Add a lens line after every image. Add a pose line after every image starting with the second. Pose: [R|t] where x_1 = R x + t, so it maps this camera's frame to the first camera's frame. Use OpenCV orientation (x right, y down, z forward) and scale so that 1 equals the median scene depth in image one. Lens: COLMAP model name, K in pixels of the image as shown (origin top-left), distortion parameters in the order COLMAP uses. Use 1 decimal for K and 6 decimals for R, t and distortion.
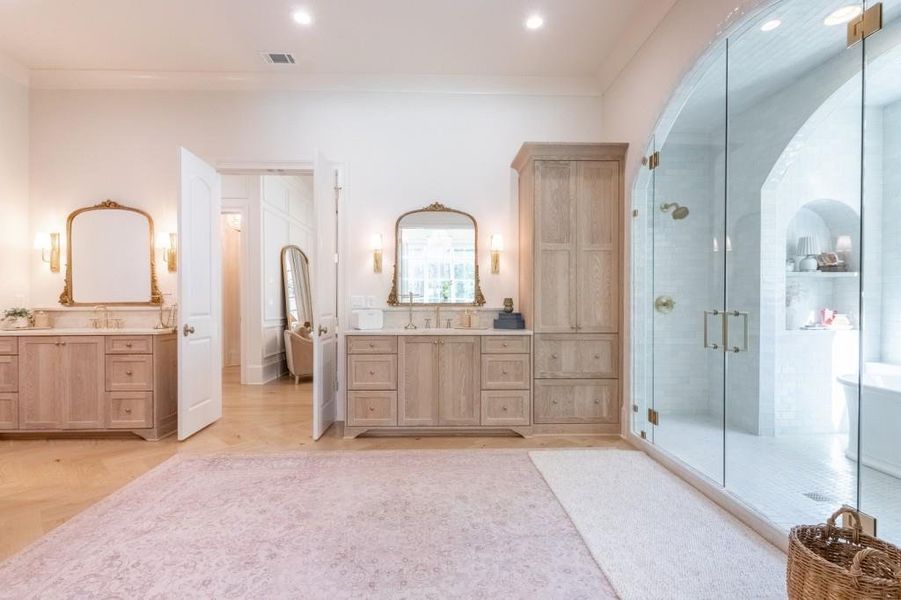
lens RADIAL K [[406.0, 0, 449.6], [0, 406.0, 305.3], [0, 0, 1]] dist [0.002108, 0.000126]
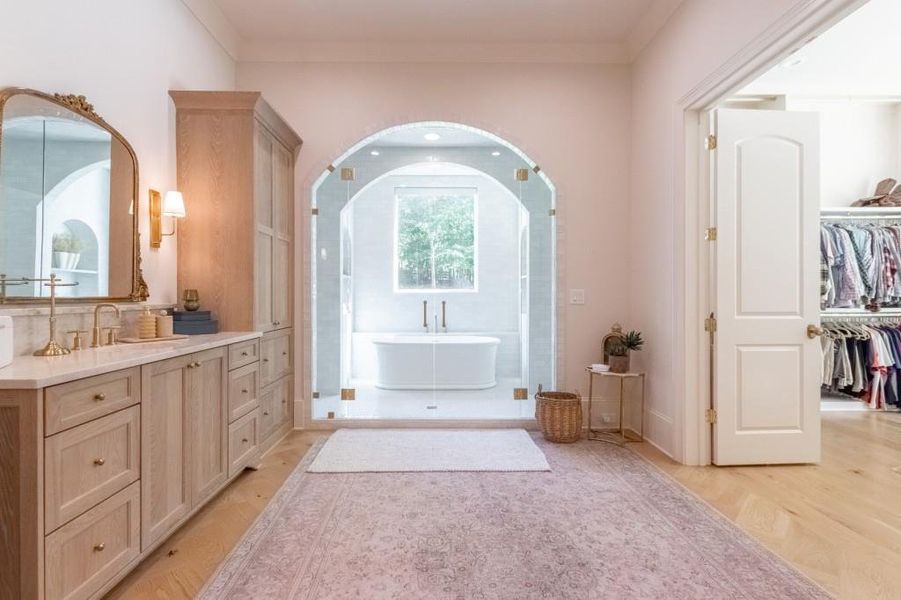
lens RADIAL K [[425.0, 0, 431.4], [0, 425.0, 293.0], [0, 0, 1]] dist [0.007059, 0.000006]
pose [[0.039272, 0.002312, 0.999226, -0.649454], [0.008240, 0.999963, -0.002637, -0.007091], [-0.999195, 0.008337, 0.039252, 0.664350]]
